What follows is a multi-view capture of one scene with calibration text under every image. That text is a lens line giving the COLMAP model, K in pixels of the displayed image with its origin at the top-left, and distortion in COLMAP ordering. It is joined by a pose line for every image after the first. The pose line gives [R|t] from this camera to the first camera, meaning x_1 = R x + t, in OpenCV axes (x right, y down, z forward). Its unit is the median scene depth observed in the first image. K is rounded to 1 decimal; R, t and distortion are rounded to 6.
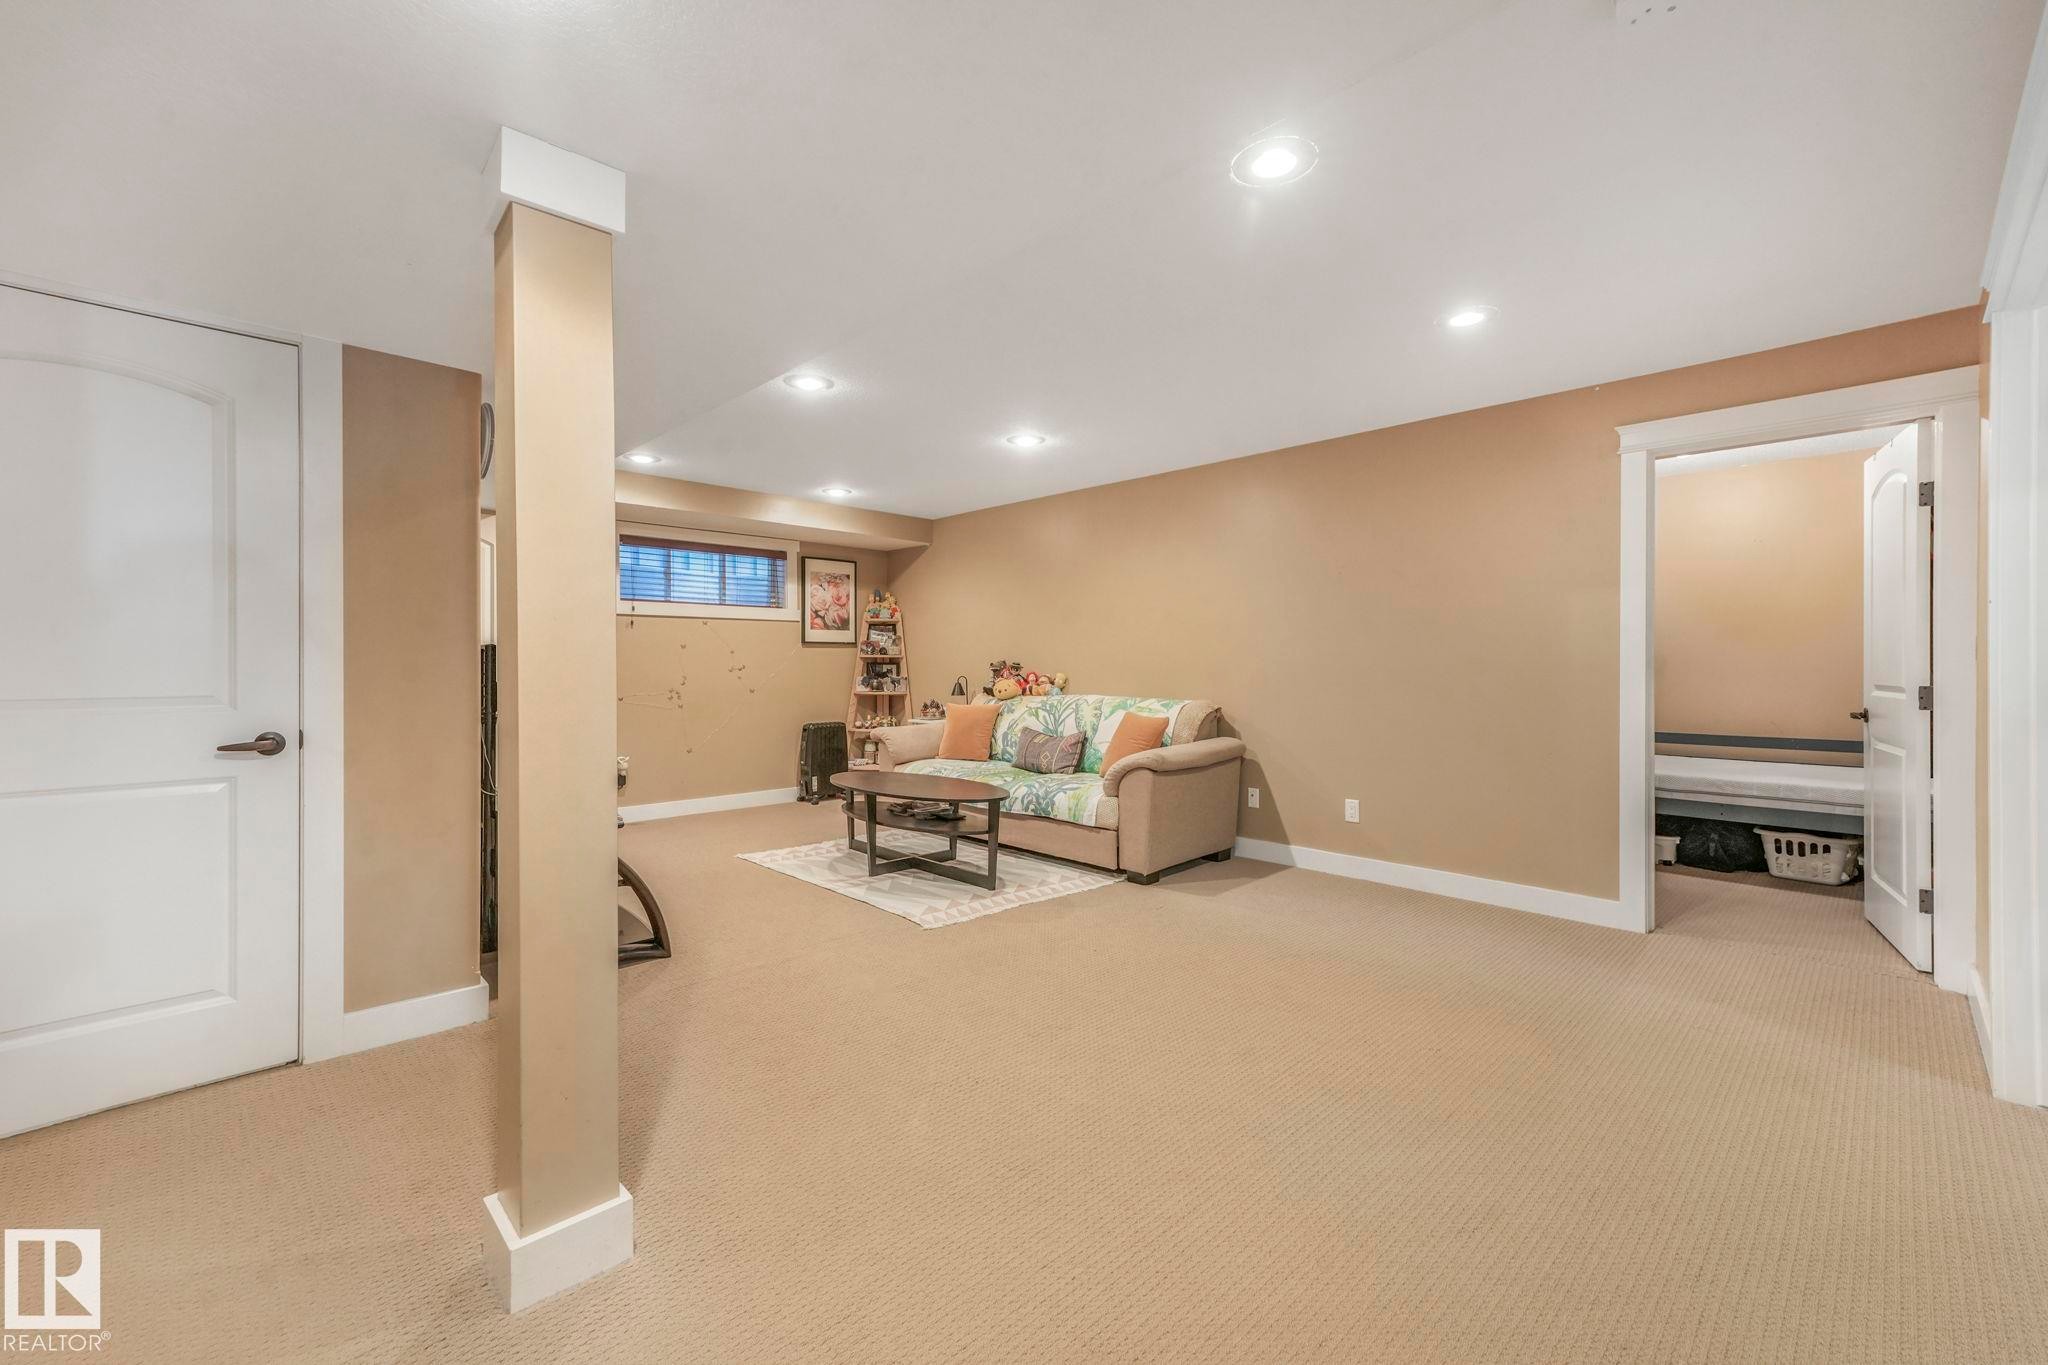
lens RADIAL K [[833.1, 0, 1024.0], [0, 833.1, 682.5], [0, 0, 1]] dist [0.013866, 0.000068]
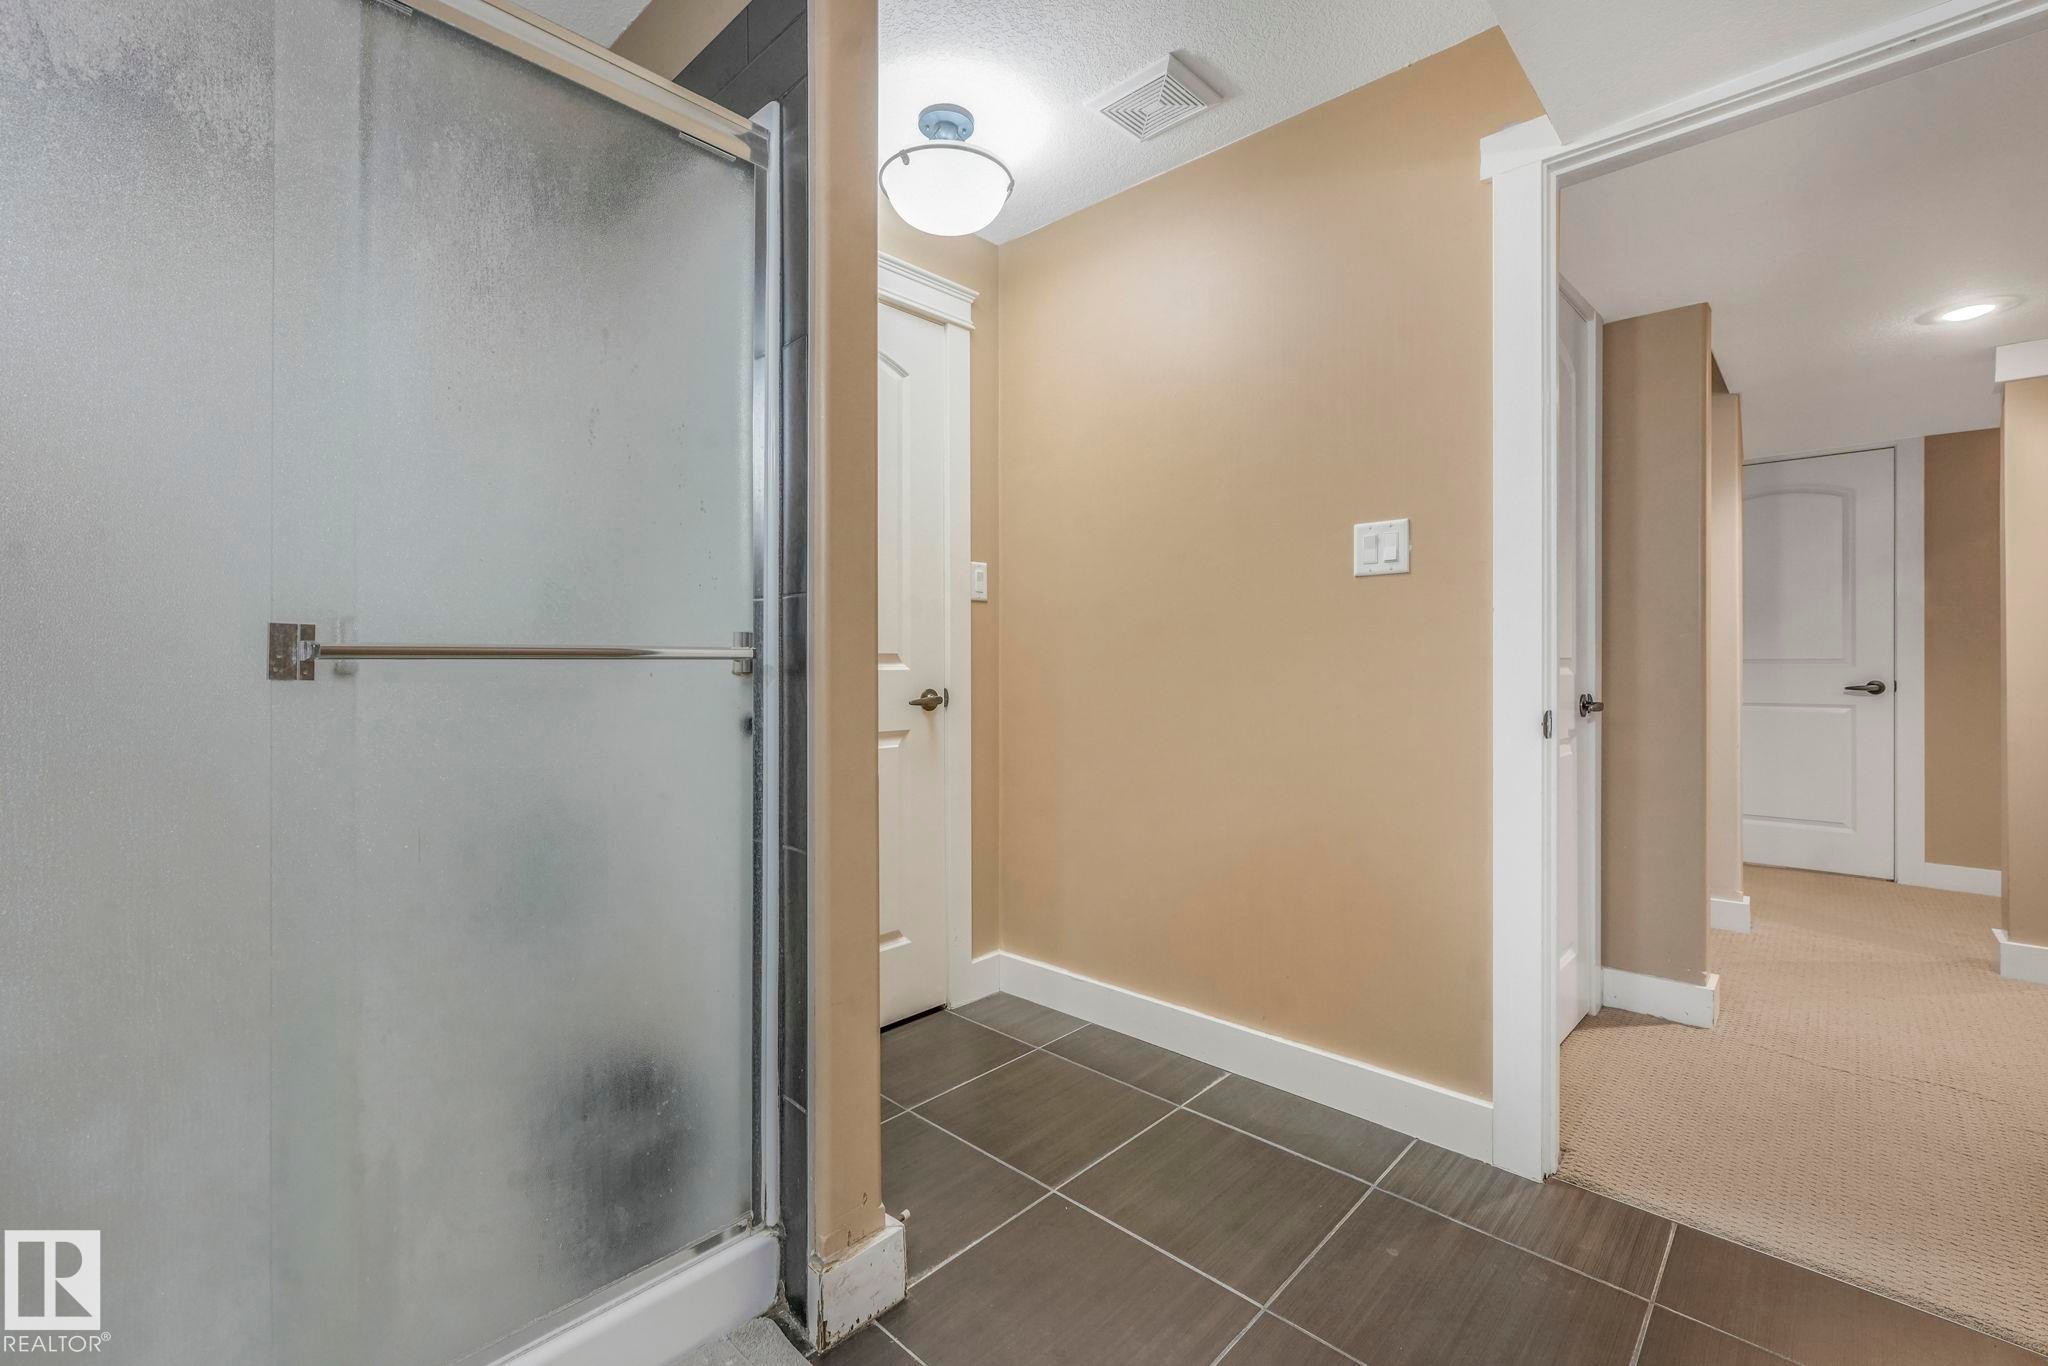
lens RADIAL K [[877.3, 0, 1025.2], [0, 877.3, 665.2], [0, 0, 1]] dist [0.001120, 0.000150]
pose [[0.058067, -0.003410, -0.998307, 0.759686], [-0.006388, 0.999972, -0.003787, 0.046078], [0.998292, 0.006597, 0.058043, -0.799793]]
